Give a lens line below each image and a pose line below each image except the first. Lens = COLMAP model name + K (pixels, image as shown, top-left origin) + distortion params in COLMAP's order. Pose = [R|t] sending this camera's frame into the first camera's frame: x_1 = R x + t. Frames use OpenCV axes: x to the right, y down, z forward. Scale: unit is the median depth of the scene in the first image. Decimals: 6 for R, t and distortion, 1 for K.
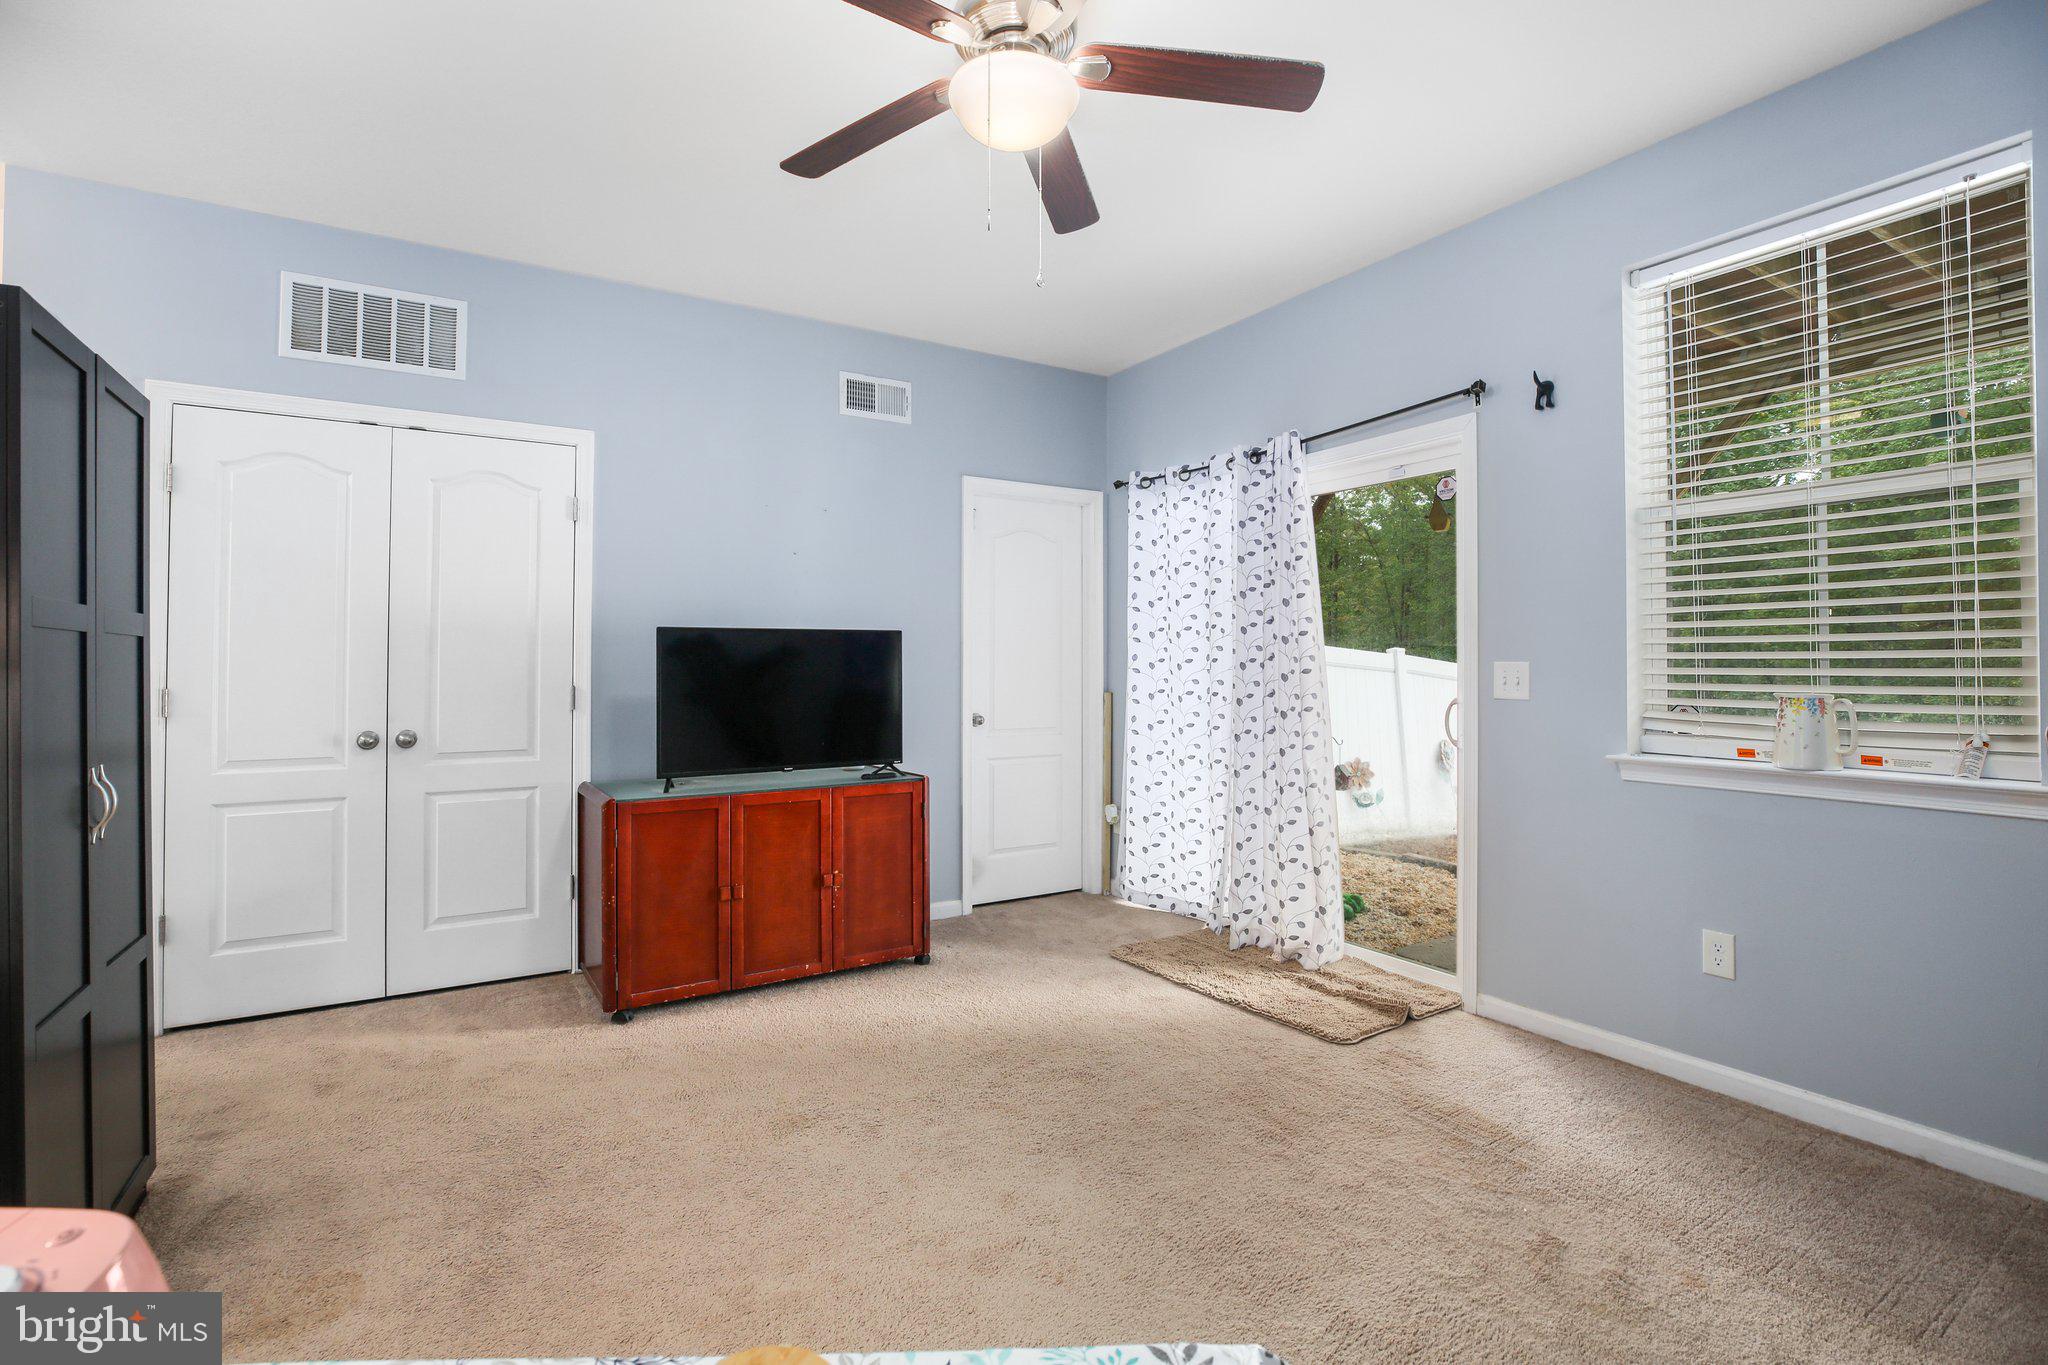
lens RADIAL K [[948.3, 0, 1030.9], [0, 948.3, 682.8], [0, 0, 1]] dist [-0.011085, 0.002530]
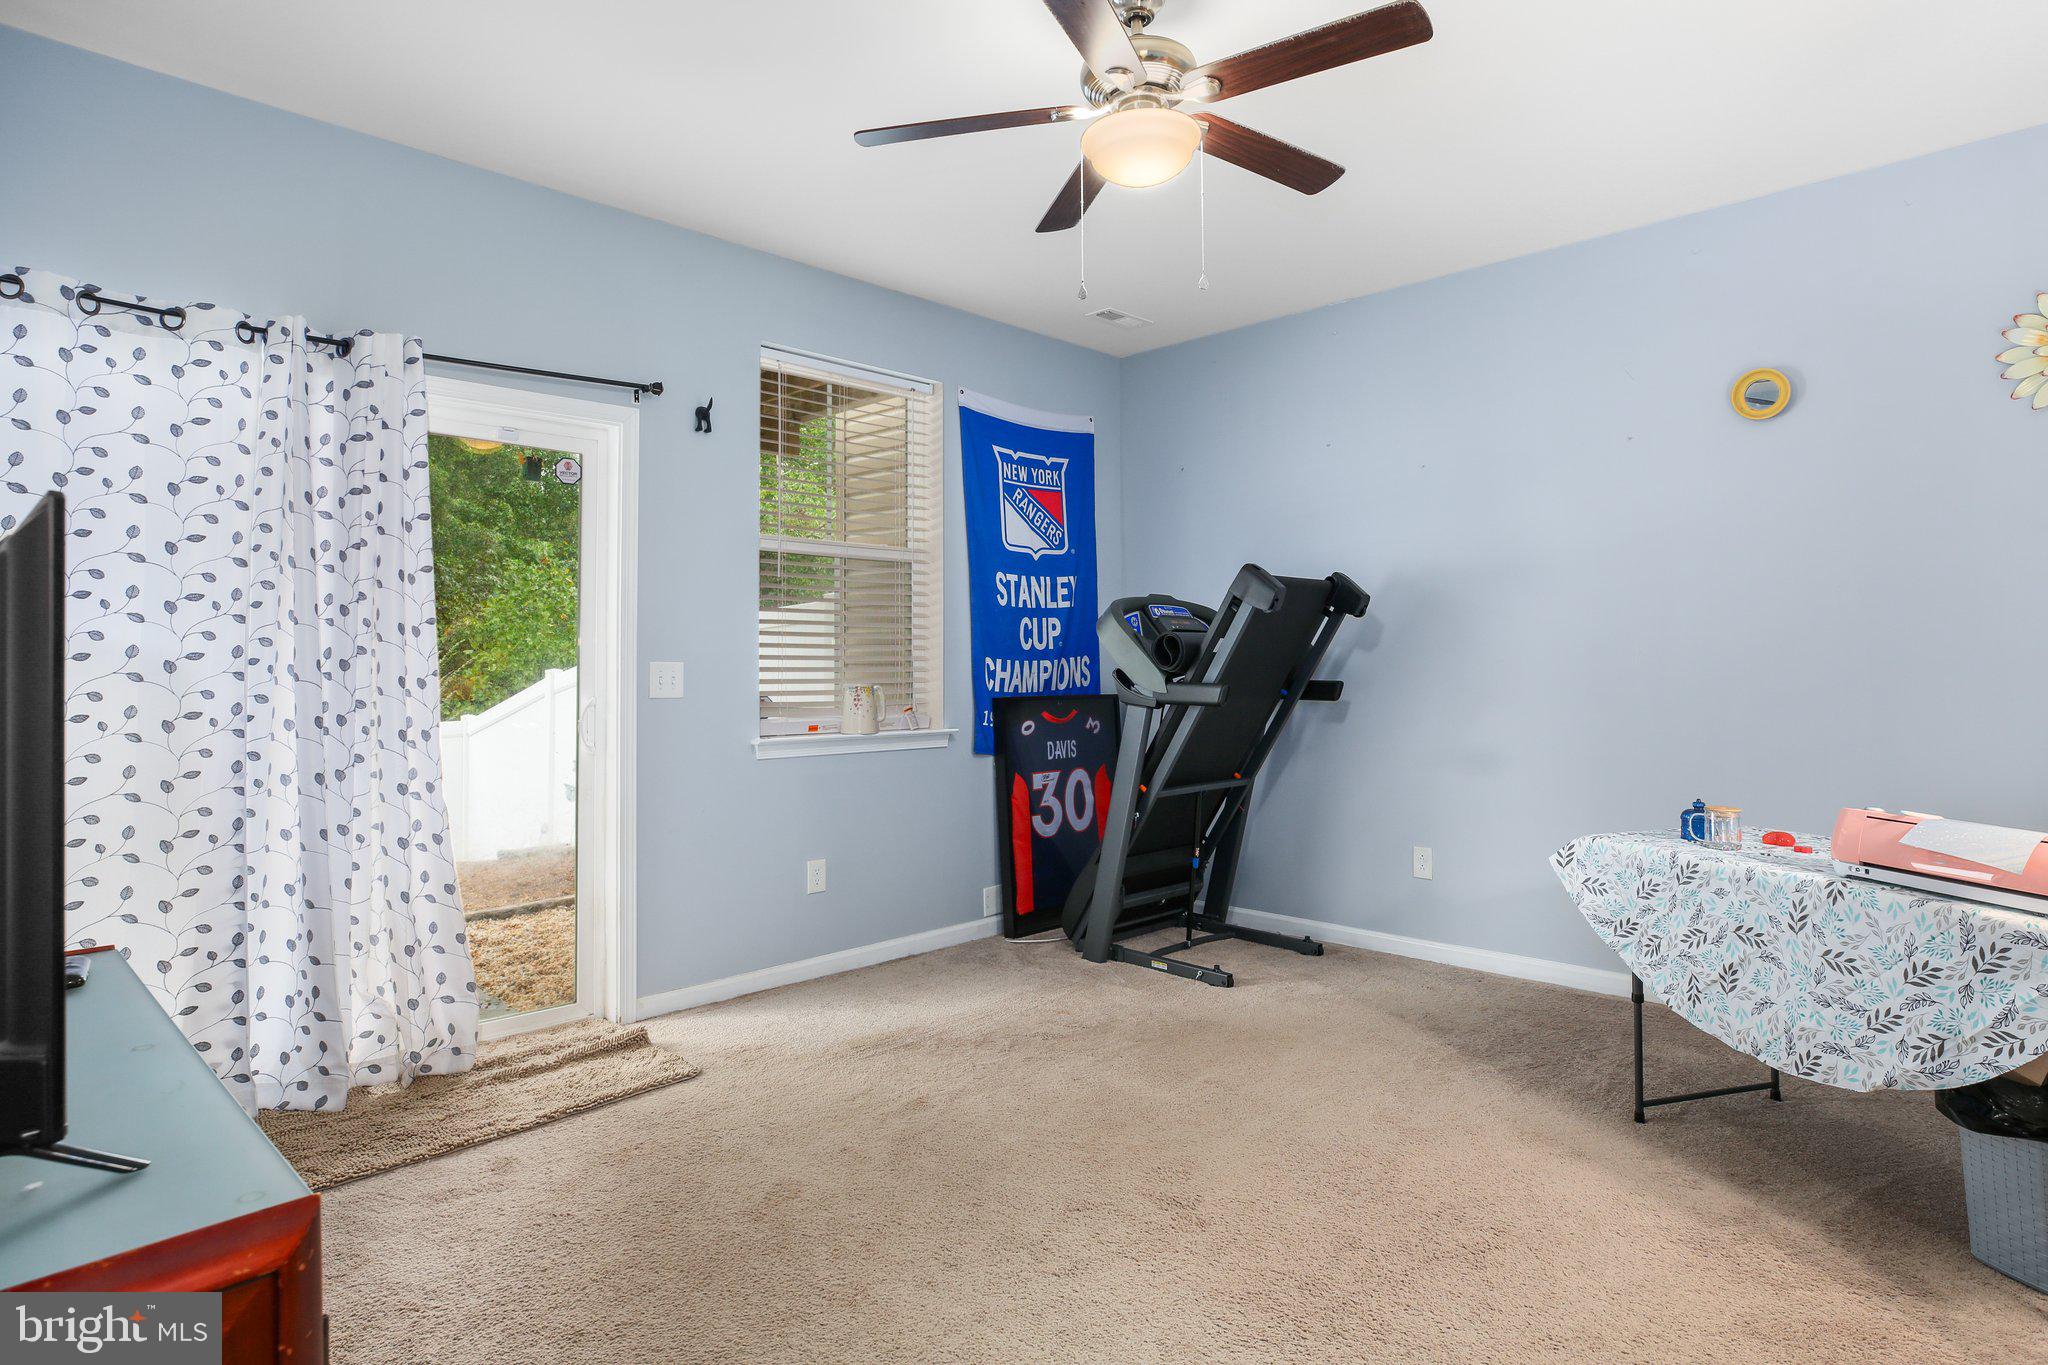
lens RADIAL K [[1114.6, 0, 1034.8], [0, 1114.6, 665.1], [0, 0, 1]] dist [0.007641, 0.002404]
pose [[-0.204590, 0.000985, 0.978847, -0.754723], [0.016860, 0.999855, 0.002518, -0.014355], [-0.978703, 0.017018, -0.204576, 0.836178]]
